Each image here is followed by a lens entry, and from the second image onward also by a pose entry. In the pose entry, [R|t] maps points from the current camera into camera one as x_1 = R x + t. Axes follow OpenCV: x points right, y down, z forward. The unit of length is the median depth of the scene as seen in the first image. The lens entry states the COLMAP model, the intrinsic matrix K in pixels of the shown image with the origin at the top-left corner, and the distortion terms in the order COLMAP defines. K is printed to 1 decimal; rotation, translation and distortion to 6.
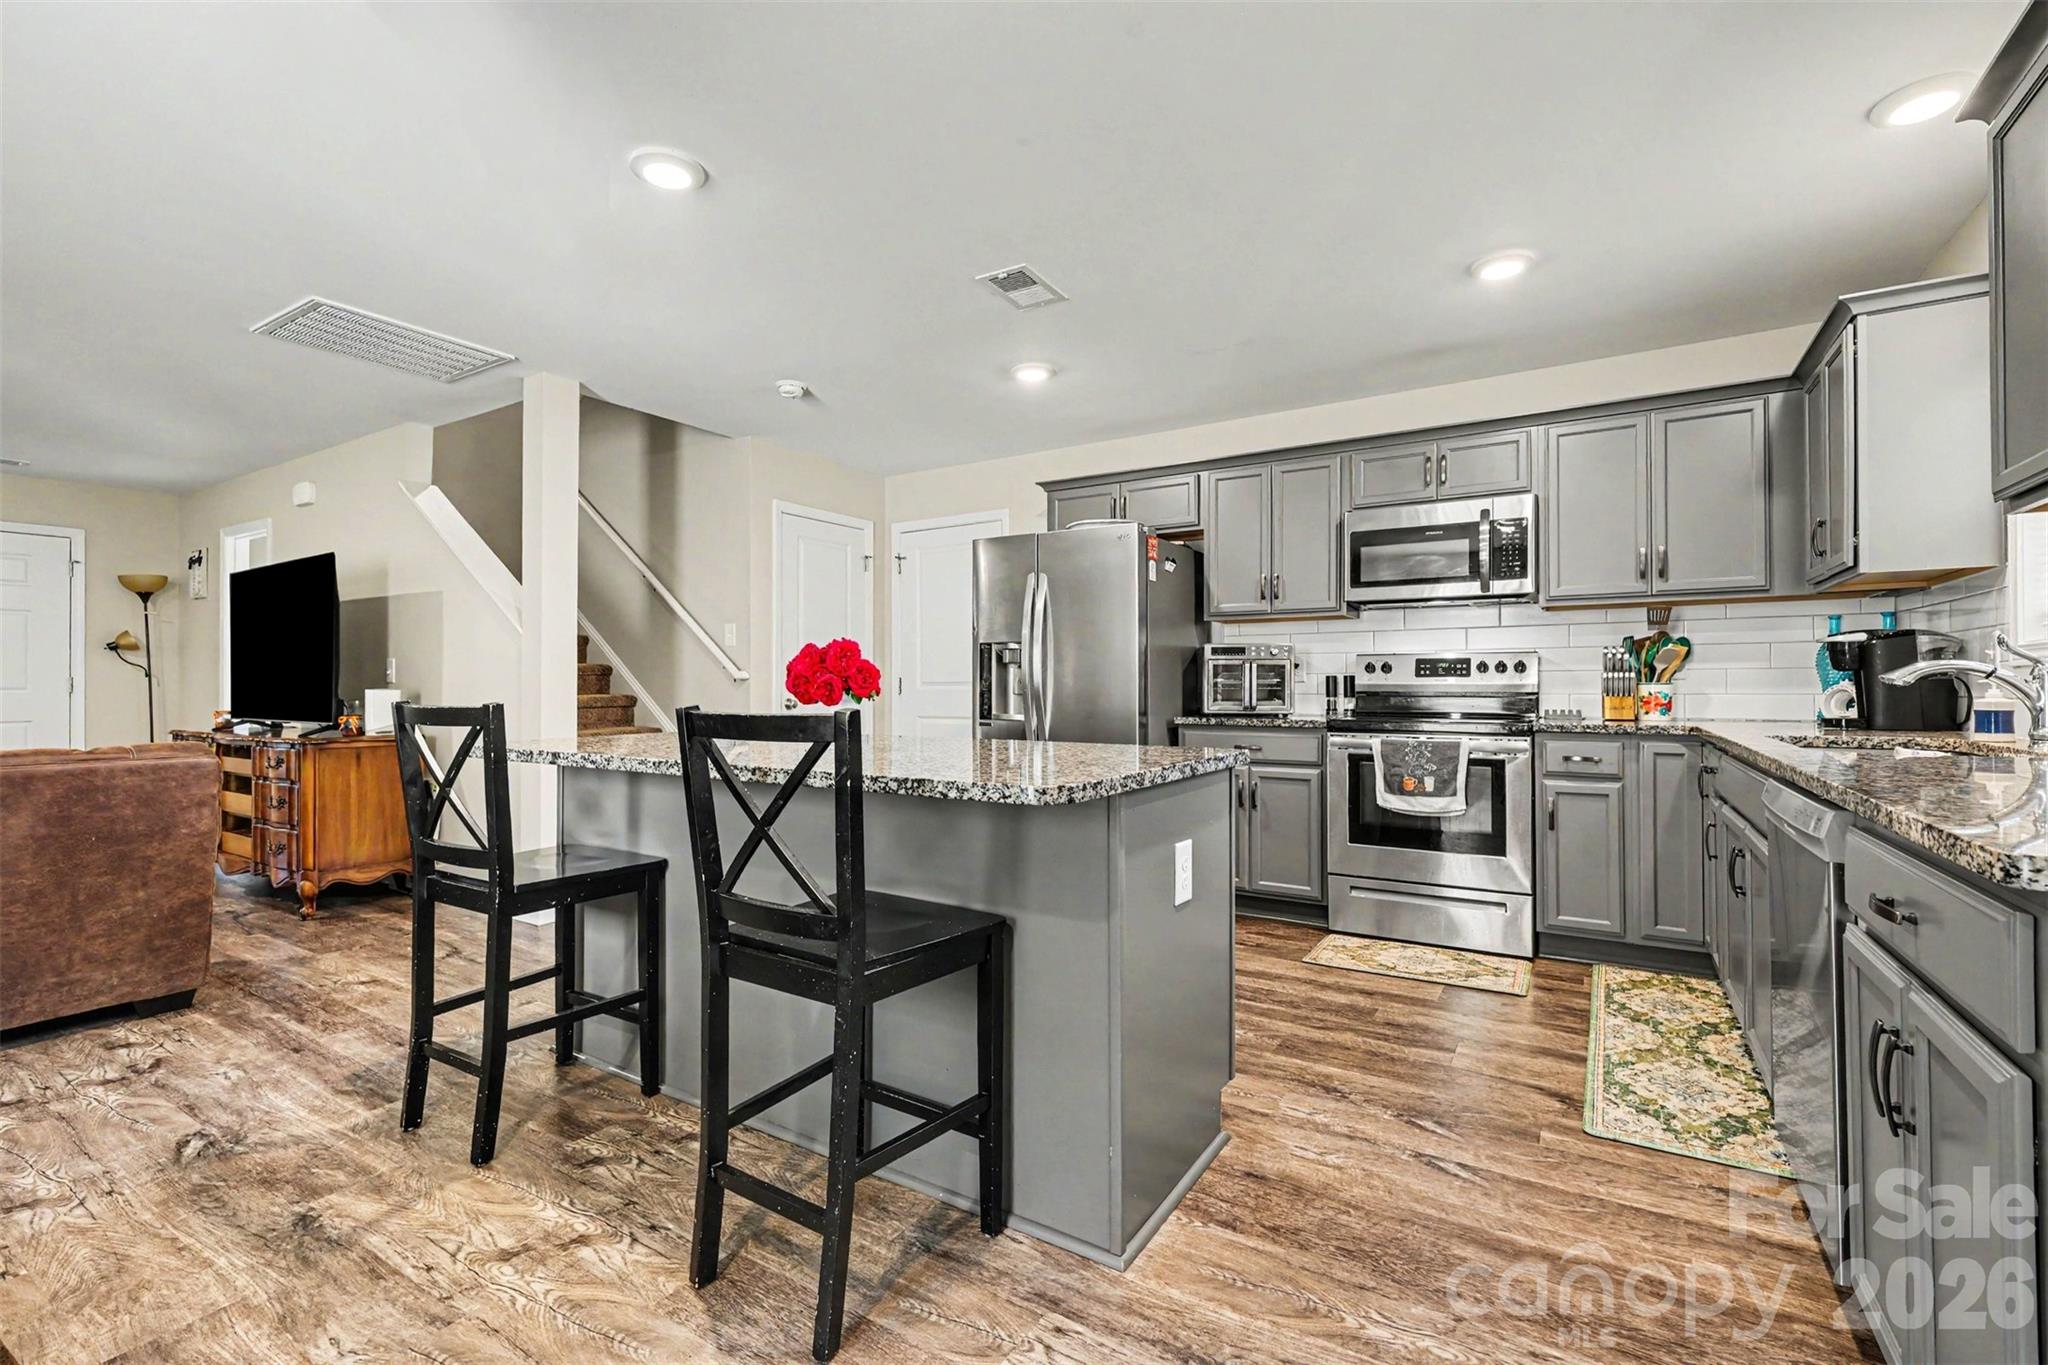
lens RADIAL K [[894.2, 0, 1041.1], [0, 894.2, 680.4], [0, 0, 1]] dist [-0.000340, -0.000199]
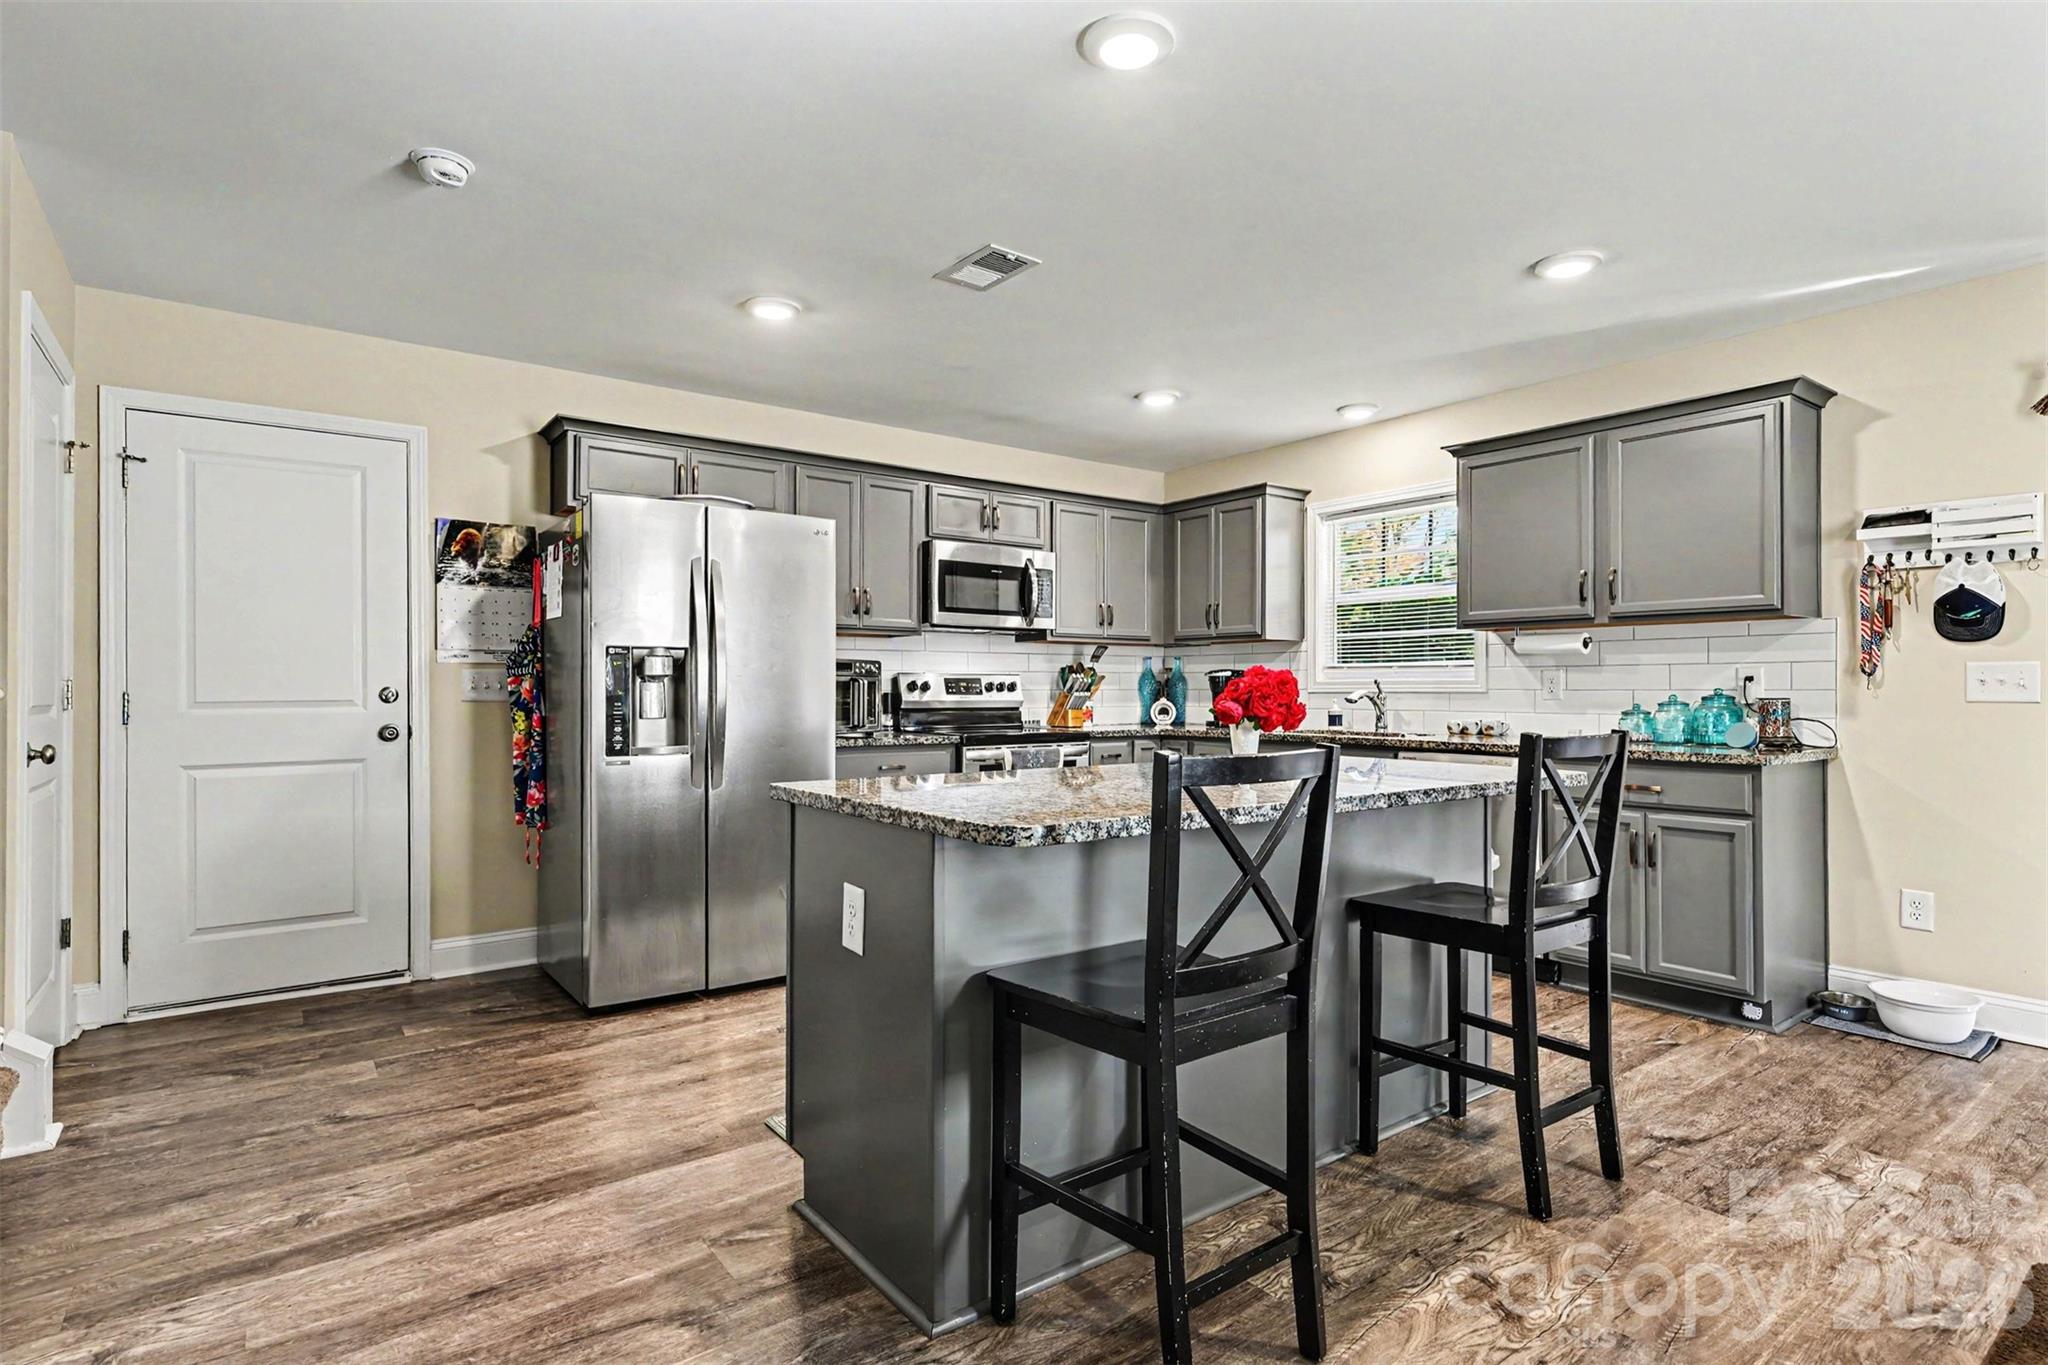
lens RADIAL K [[1040.9, 0, 1037.6], [0, 1040.9, 684.3], [0, 0, 1]] dist [0.011532, 0.000257]
pose [[0.347738, 0.005121, 0.937578, -0.891799], [-0.002857, 0.999986, -0.004402, -0.014361], [-0.937587, -0.001148, 0.347748, 0.528564]]
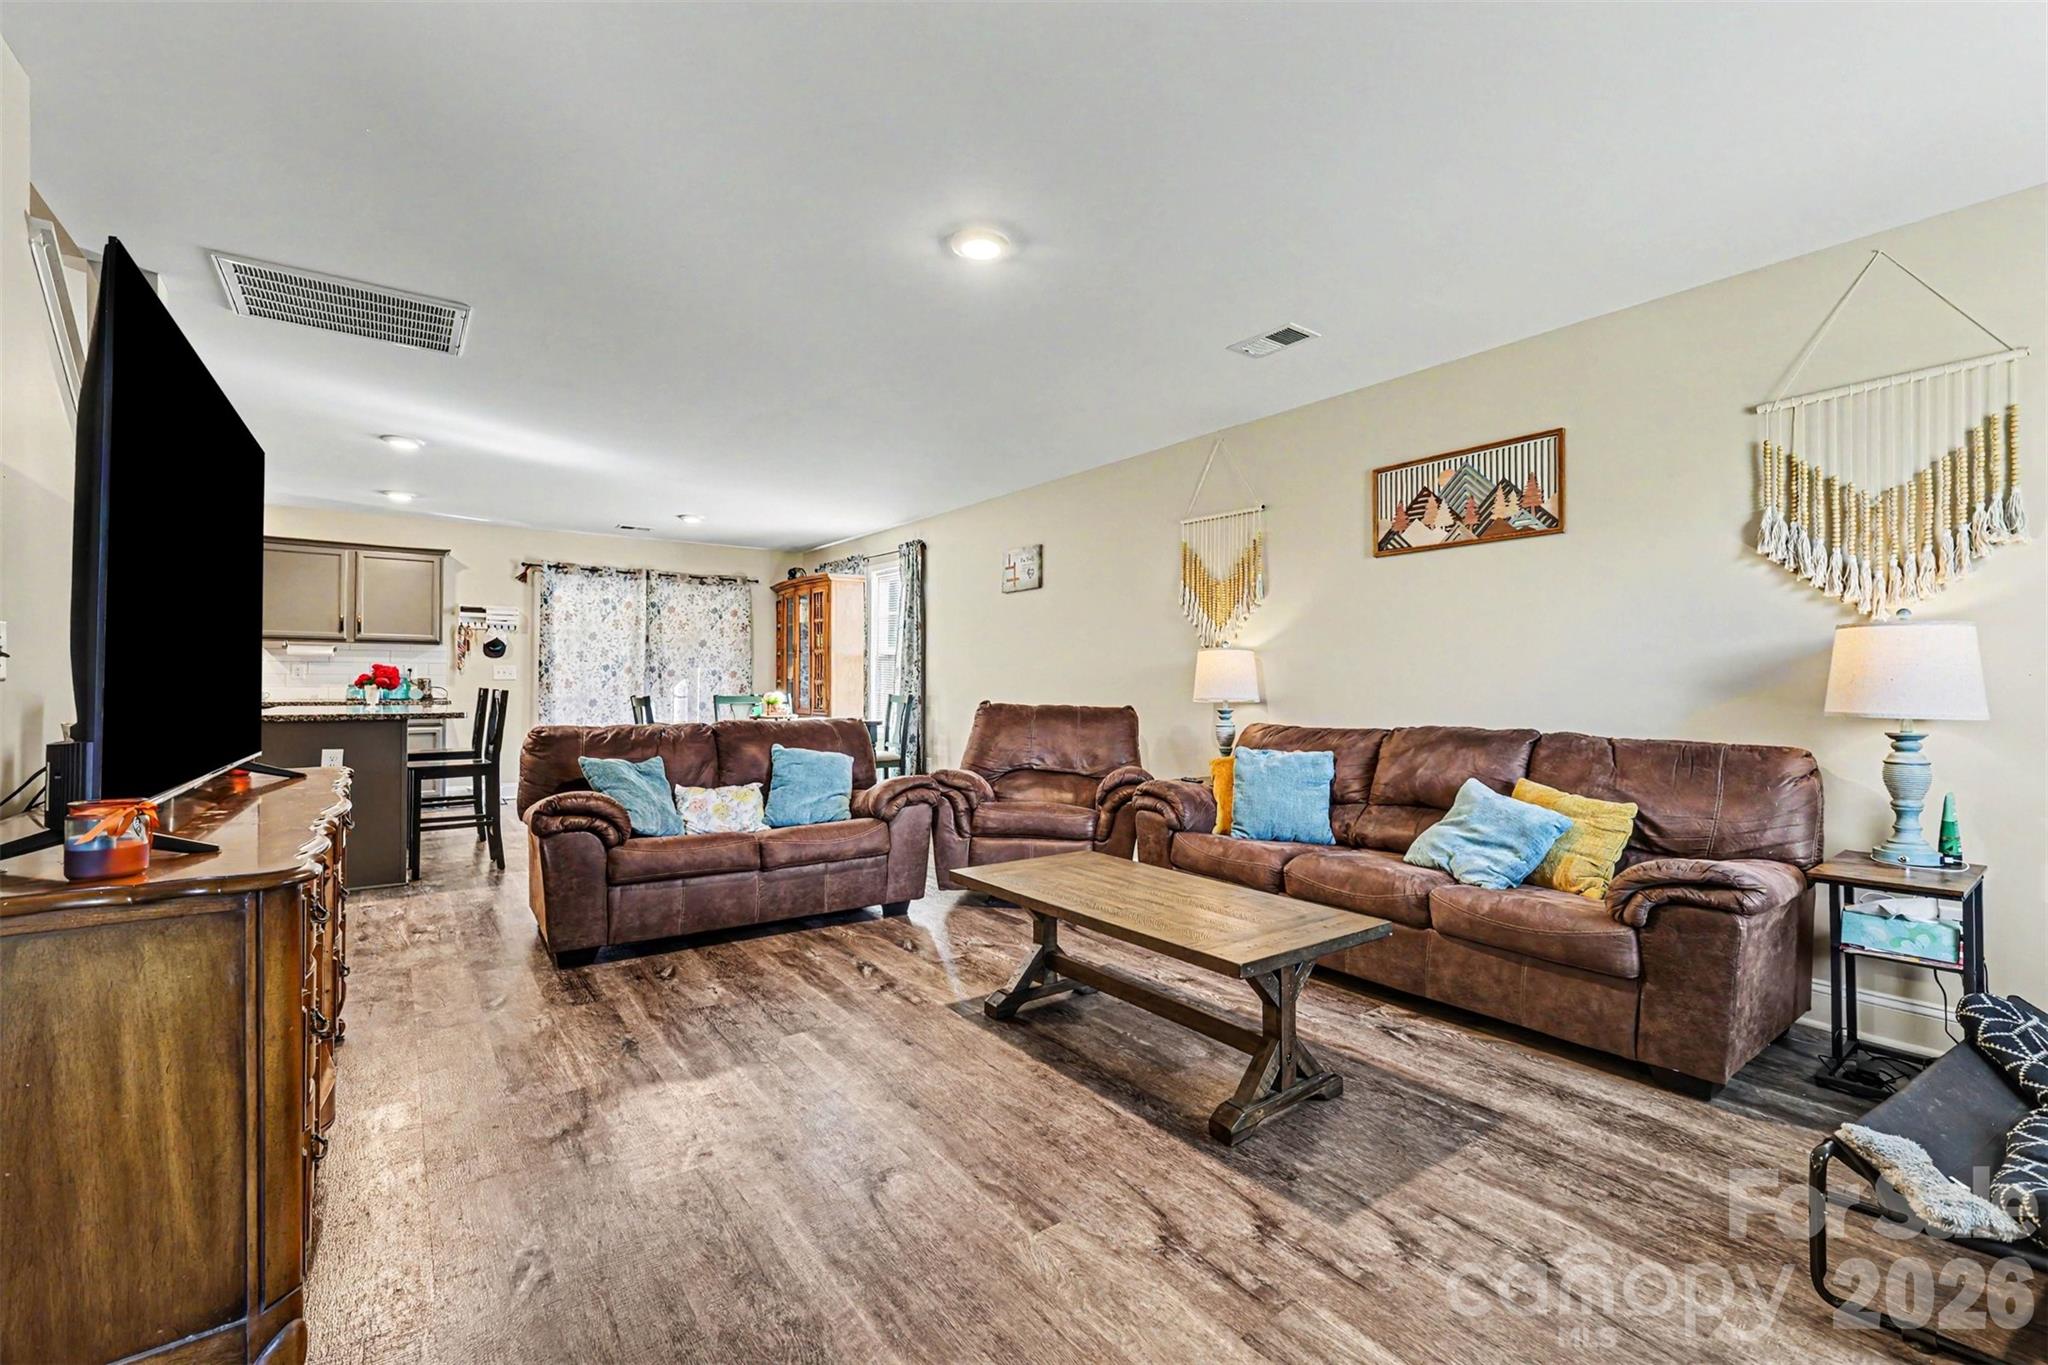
lens RADIAL K [[894.2, 0, 1019.4], [0, 894.2, 672.6], [0, 0, 1]] dist [-0.000340, -0.000199]
pose [[-0.924792, 0.004488, 0.380446, -1.781750], [-0.001419, 0.999883, -0.015245, 0.010142], [-0.380470, -0.014638, -0.924677, 1.655896]]
